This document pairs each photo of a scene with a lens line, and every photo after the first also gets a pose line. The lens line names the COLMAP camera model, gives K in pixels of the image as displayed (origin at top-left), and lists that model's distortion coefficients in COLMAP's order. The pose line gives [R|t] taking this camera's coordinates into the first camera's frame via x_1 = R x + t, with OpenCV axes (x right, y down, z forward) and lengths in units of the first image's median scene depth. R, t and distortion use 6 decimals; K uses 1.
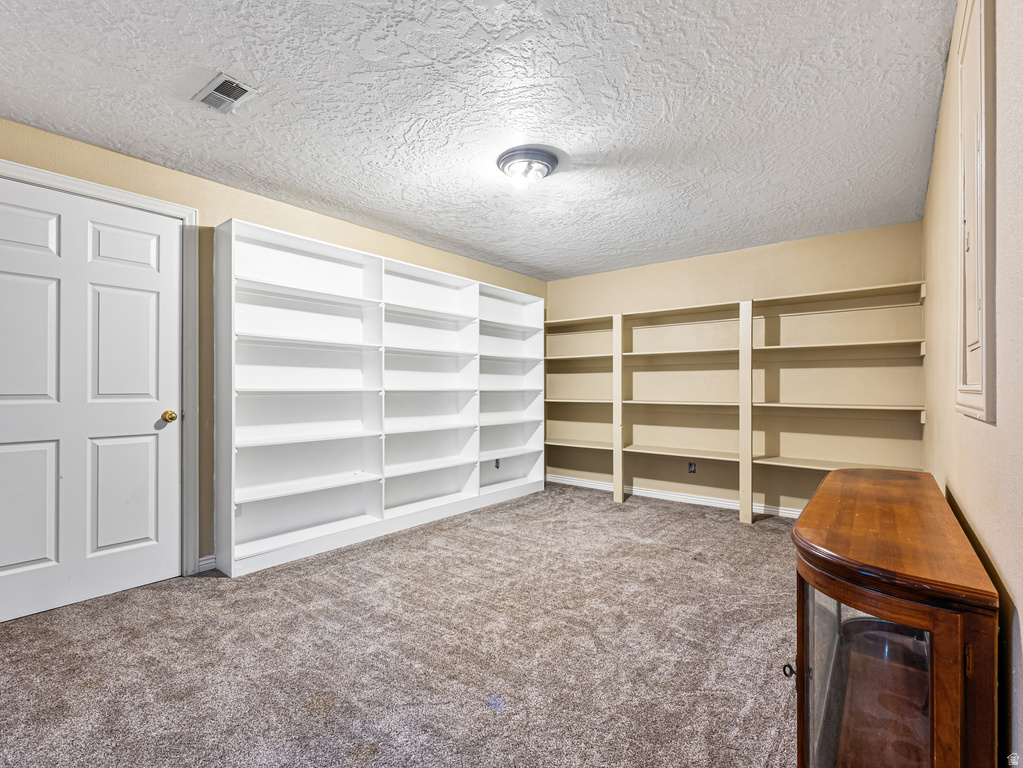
lens RADIAL K [[464.5, 0, 513.3], [0, 464.5, 383.1], [0, 0, 1]] dist [0.004541, -0.000262]
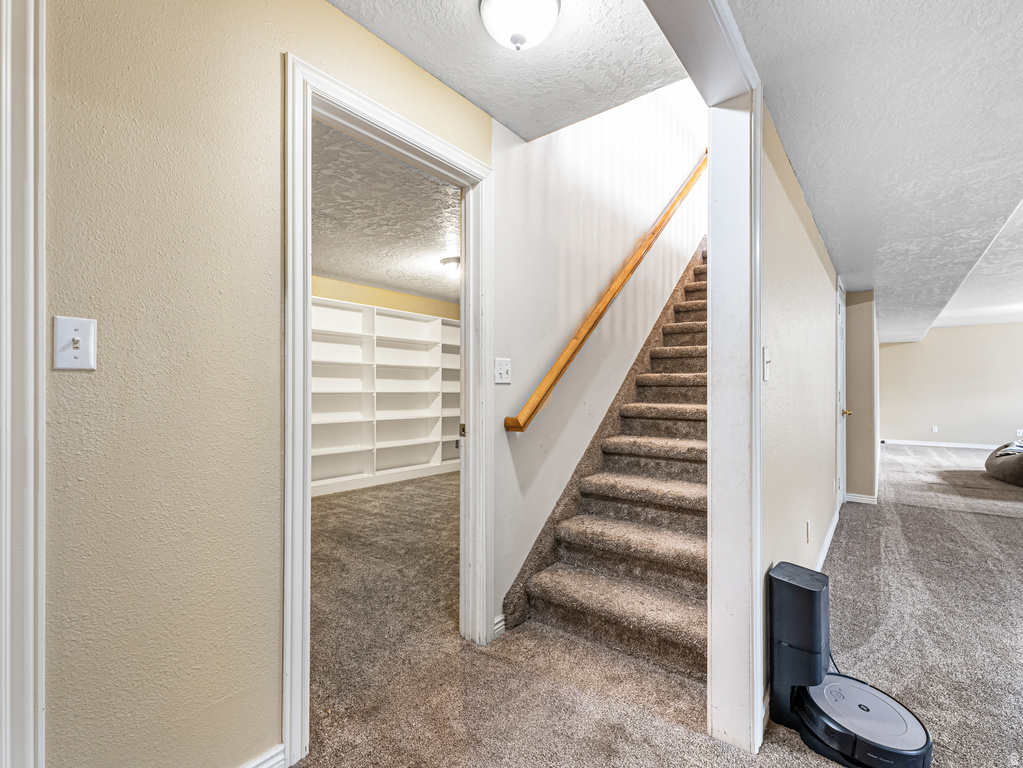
lens RADIAL K [[464.5, 0, 510.5], [0, 464.5, 388.3], [0, 0, 1]] dist [0.004541, -0.000262]
pose [[0.999957, 0.001972, 0.009116, 0.148668], [-0.001996, 0.999995, 0.002637, -0.001697], [-0.009111, -0.002655, 0.999955, -0.521817]]
